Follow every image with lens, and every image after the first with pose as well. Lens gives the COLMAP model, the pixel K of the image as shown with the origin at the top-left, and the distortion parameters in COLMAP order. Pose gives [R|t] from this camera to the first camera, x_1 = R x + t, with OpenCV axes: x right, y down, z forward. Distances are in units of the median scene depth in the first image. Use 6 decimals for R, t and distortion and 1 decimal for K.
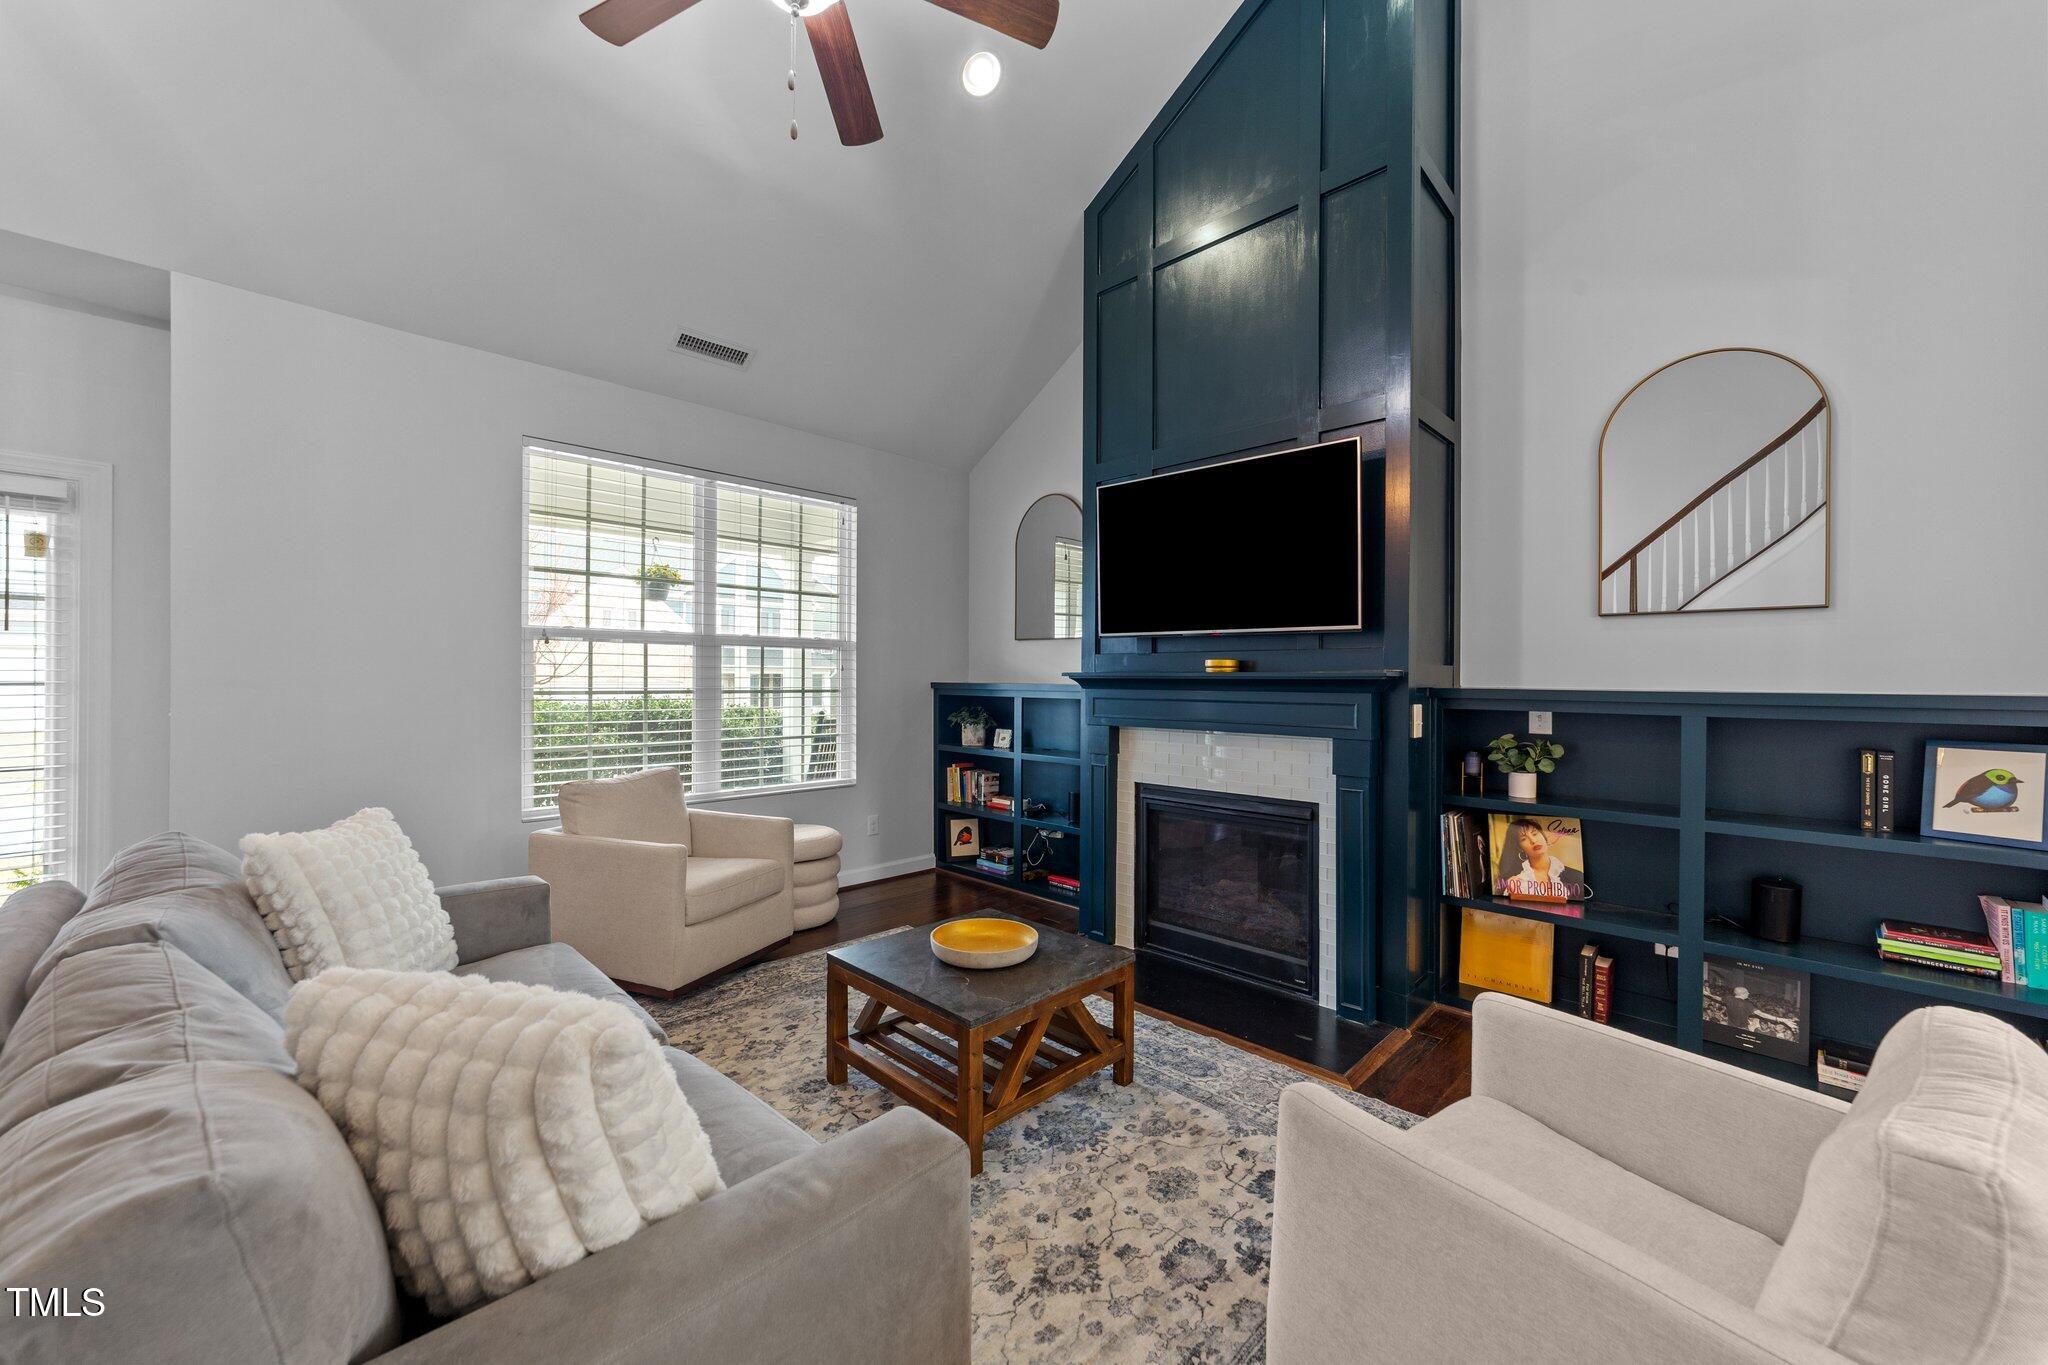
lens RADIAL K [[785.3, 0, 1024.8], [0, 785.3, 675.8], [0, 0, 1]] dist [0.000067, 0.000003]
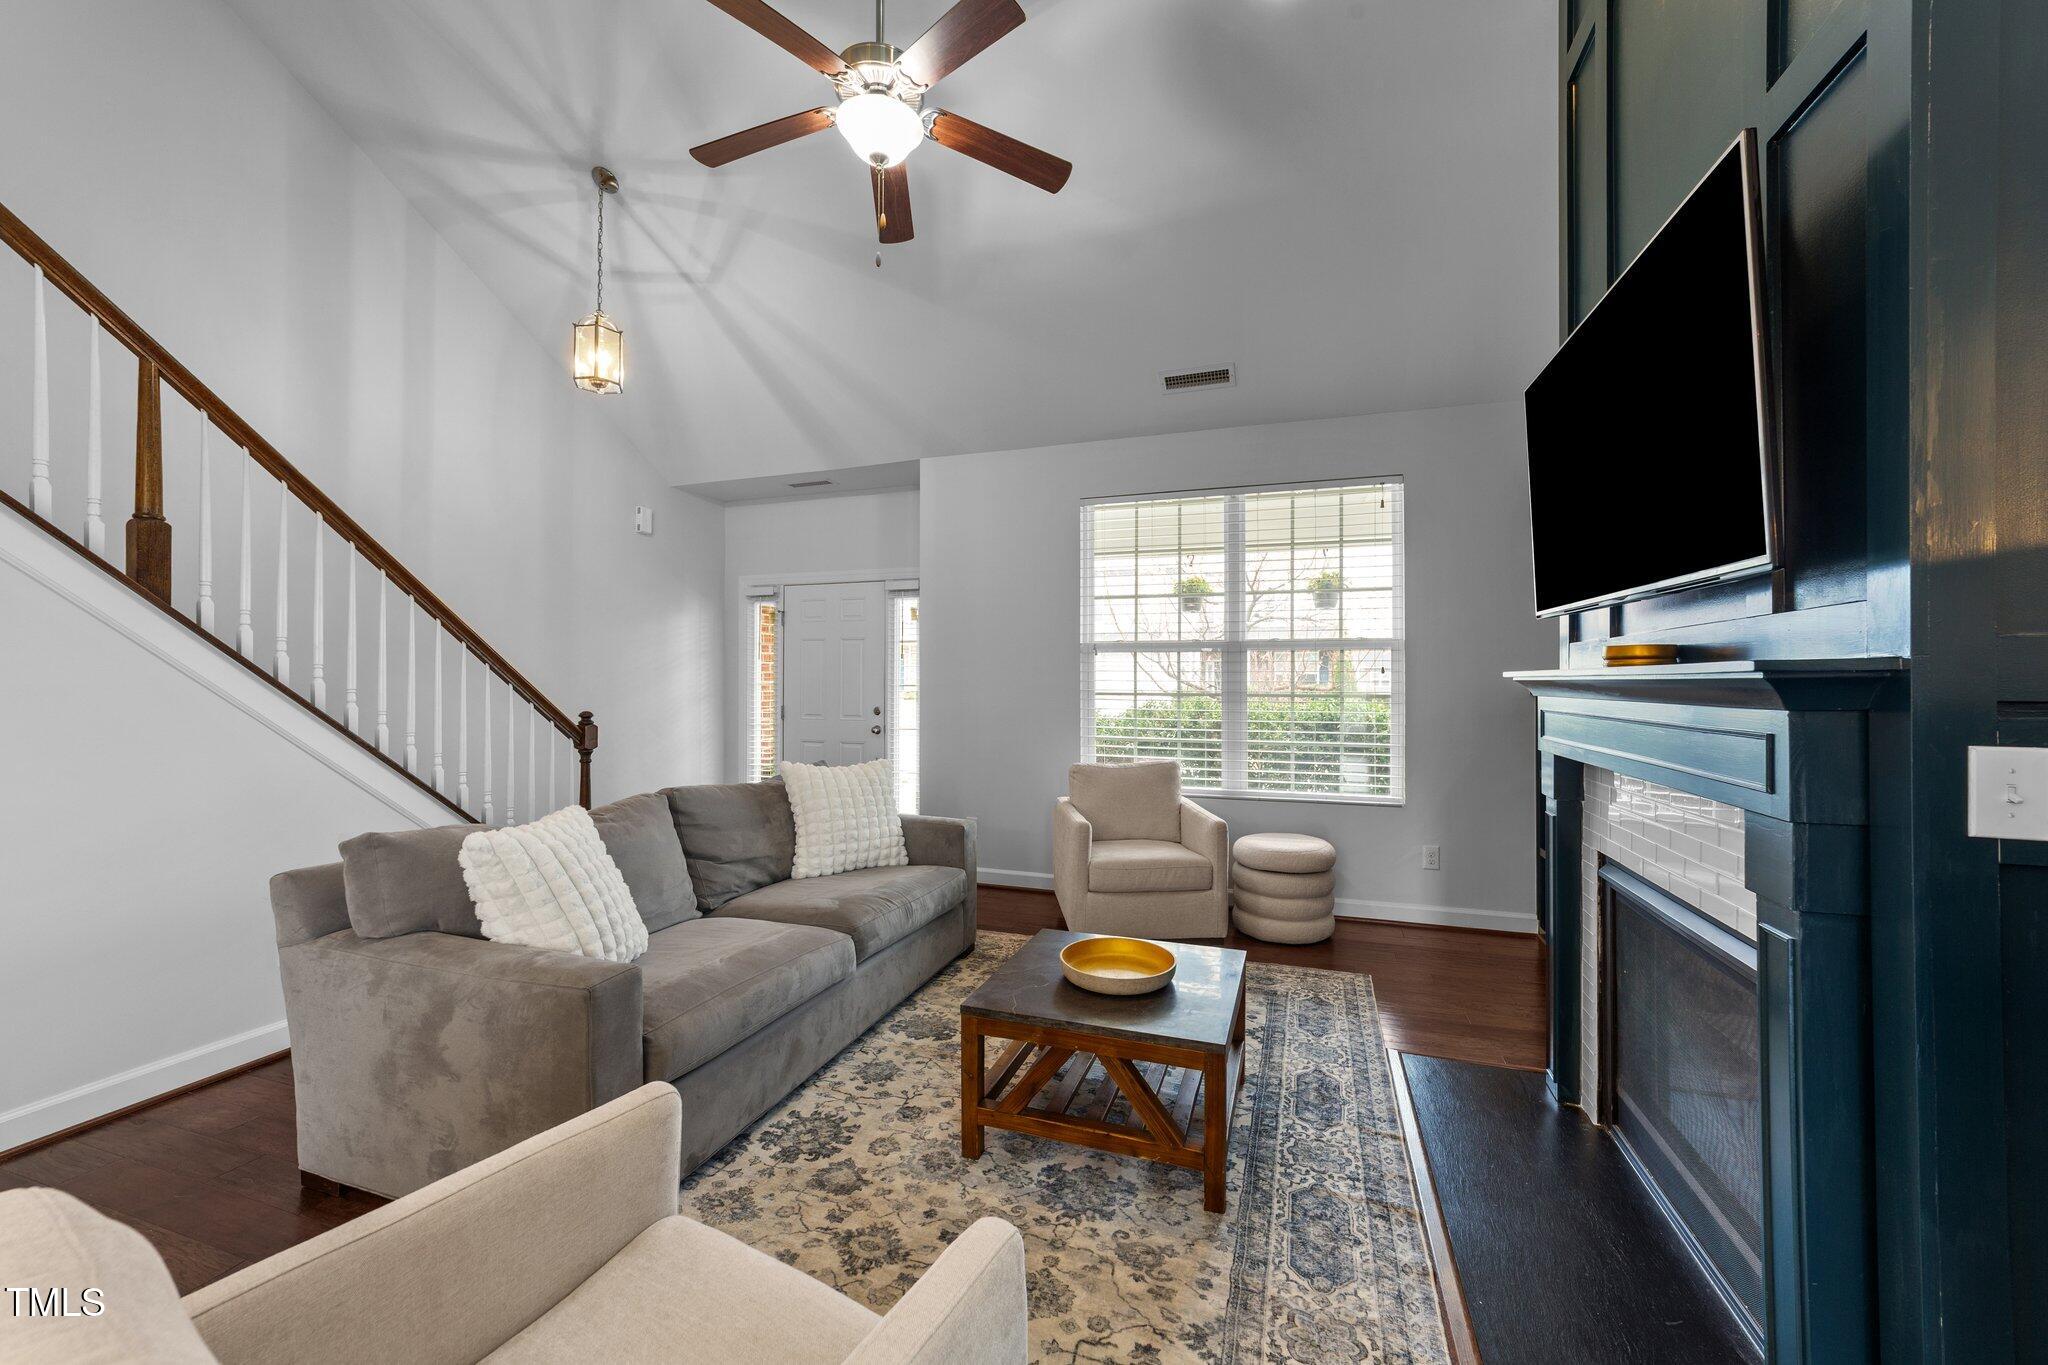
lens RADIAL K [[778.0, 0, 1027.6], [0, 778.0, 673.5], [0, 0, 1]] dist [-0.009785, 0.000017]
pose [[0.426766, -0.014241, -0.904250, 0.467612], [0.000917, 0.999882, -0.015314, 0.008398], [0.904362, 0.005706, 0.426729, 0.328873]]
